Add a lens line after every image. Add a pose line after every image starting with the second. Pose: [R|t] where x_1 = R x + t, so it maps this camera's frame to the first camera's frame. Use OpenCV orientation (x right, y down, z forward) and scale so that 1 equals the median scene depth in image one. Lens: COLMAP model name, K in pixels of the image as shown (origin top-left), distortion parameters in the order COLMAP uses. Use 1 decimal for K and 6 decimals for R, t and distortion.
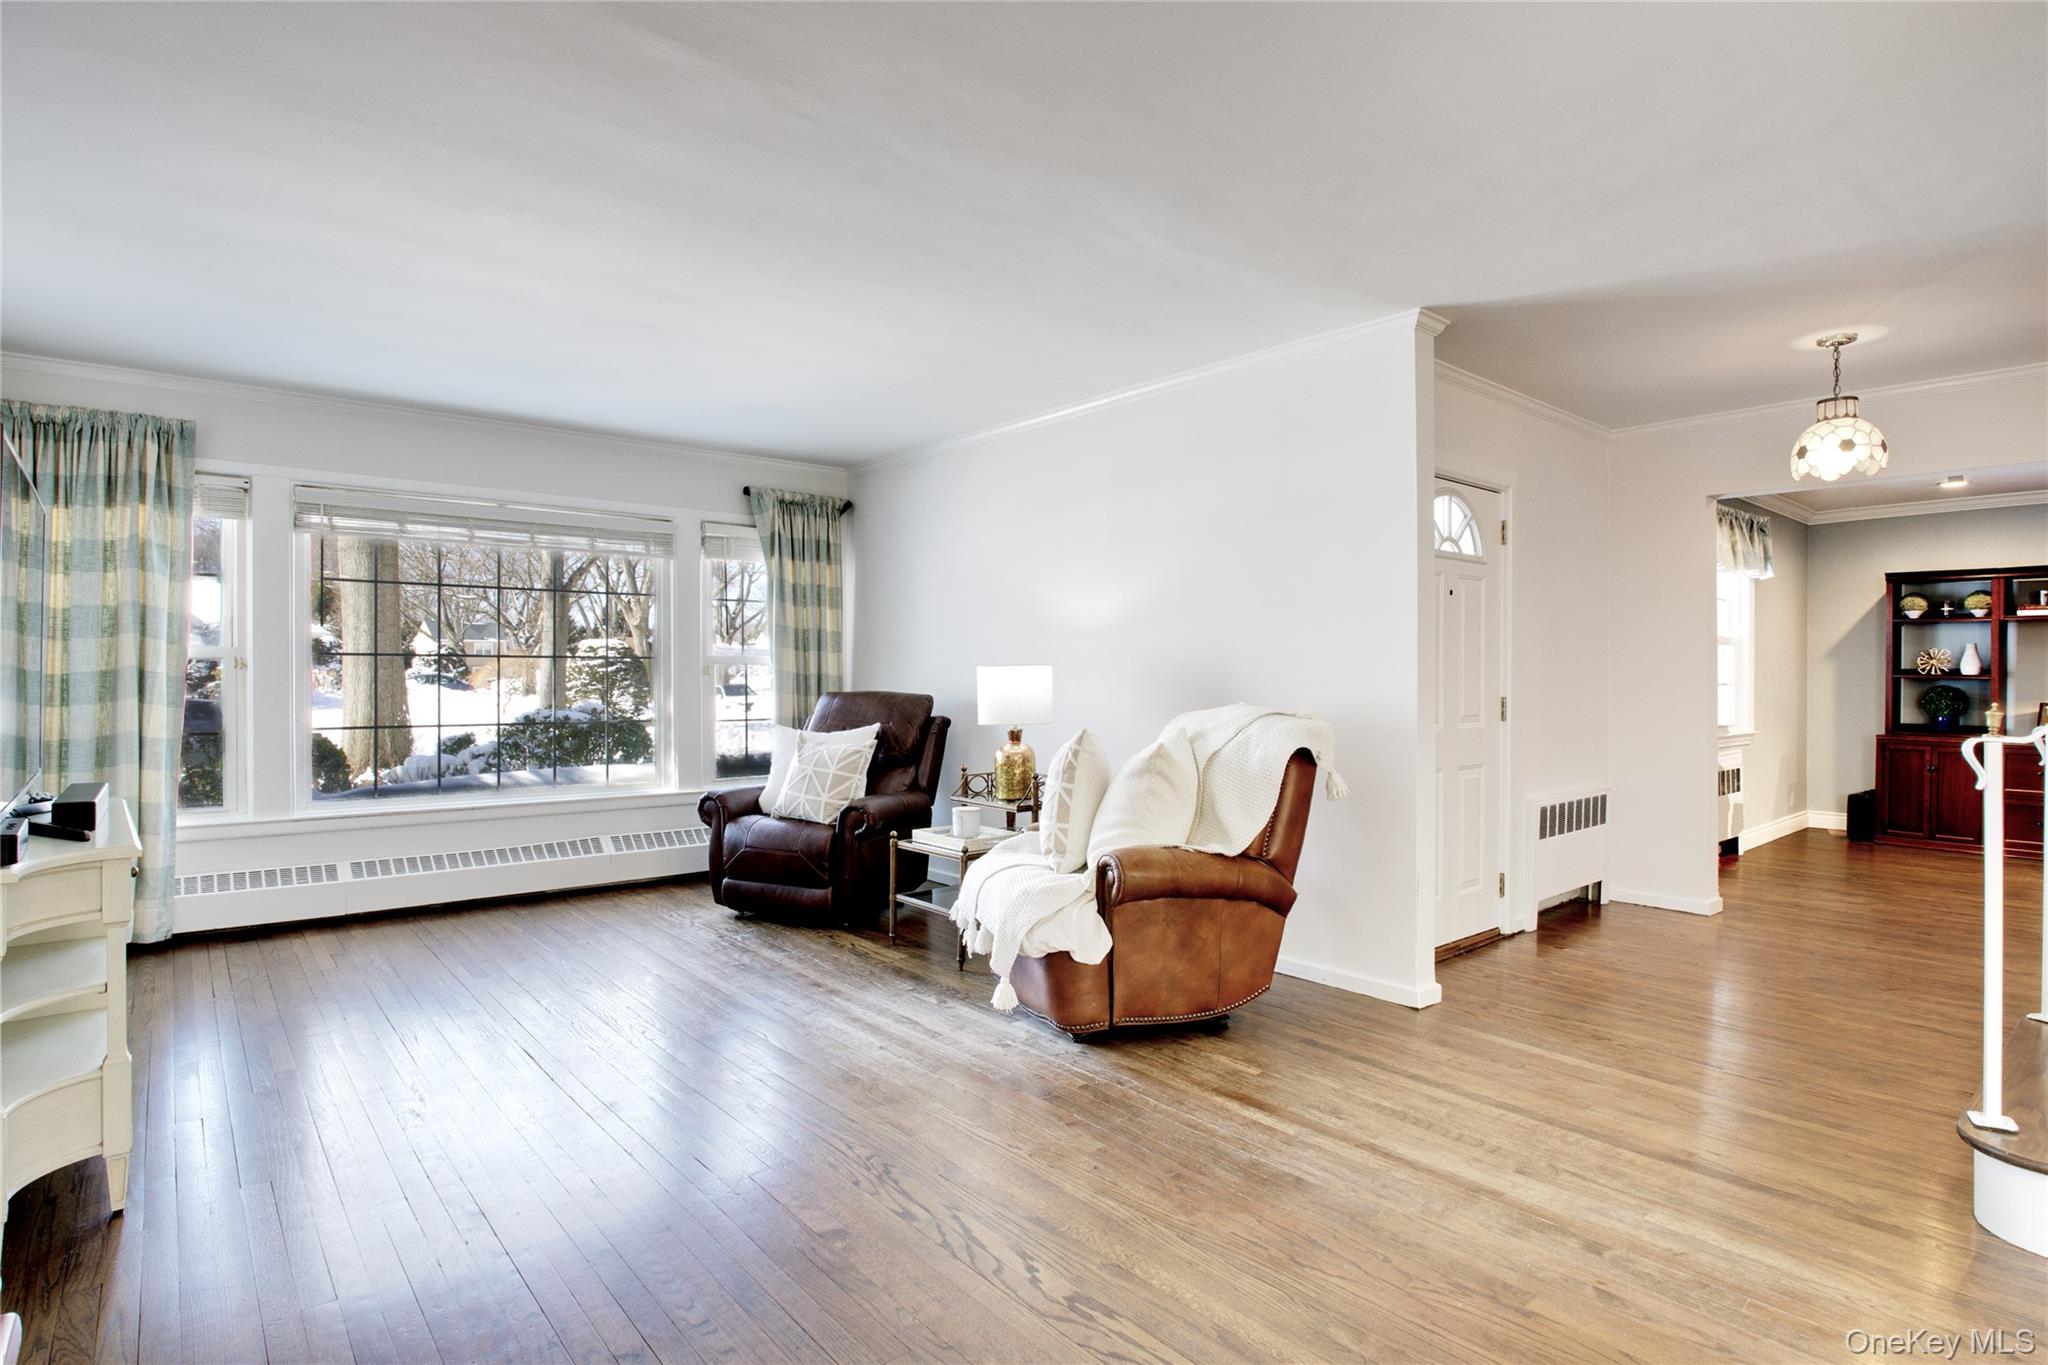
lens RADIAL K [[1050.8, 0, 1024.0], [0, 1050.8, 682.5], [0, 0, 1]] dist [-0.058786, 0.020188]
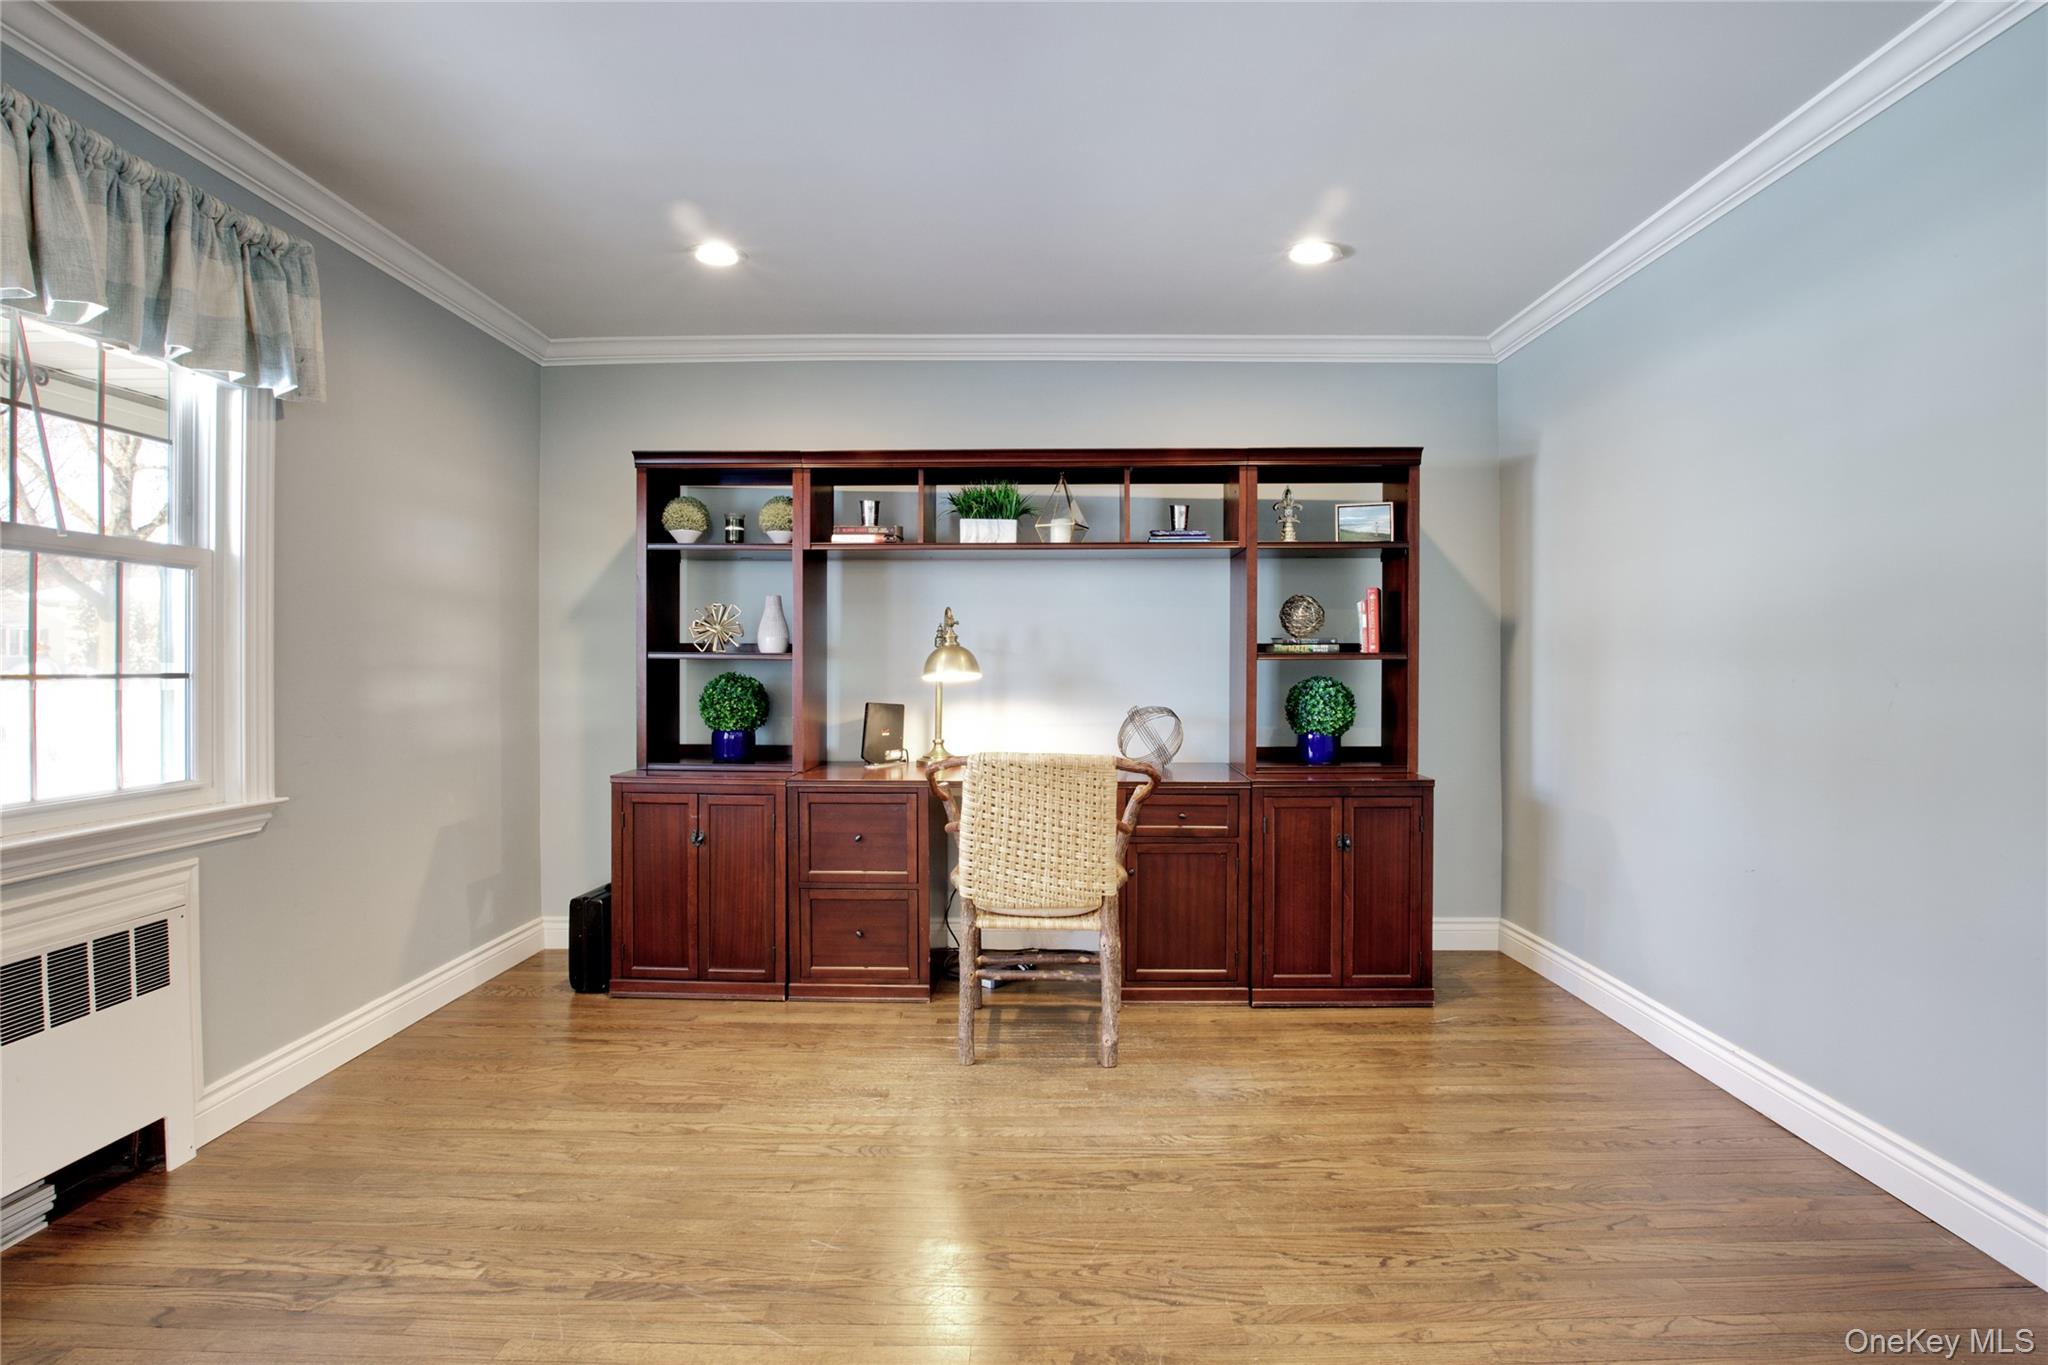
lens RADIAL K [[1029.1, 0, 1024.0], [0, 1029.1, 682.5], [0, 0, 1]] dist [-0.091810, 0.020425]
pose [[0.647479, -0.013850, 0.761957, 0.602730], [0.002789, 0.999871, 0.015805, -0.000066], [-0.762078, -0.008108, 0.647434, 0.540156]]
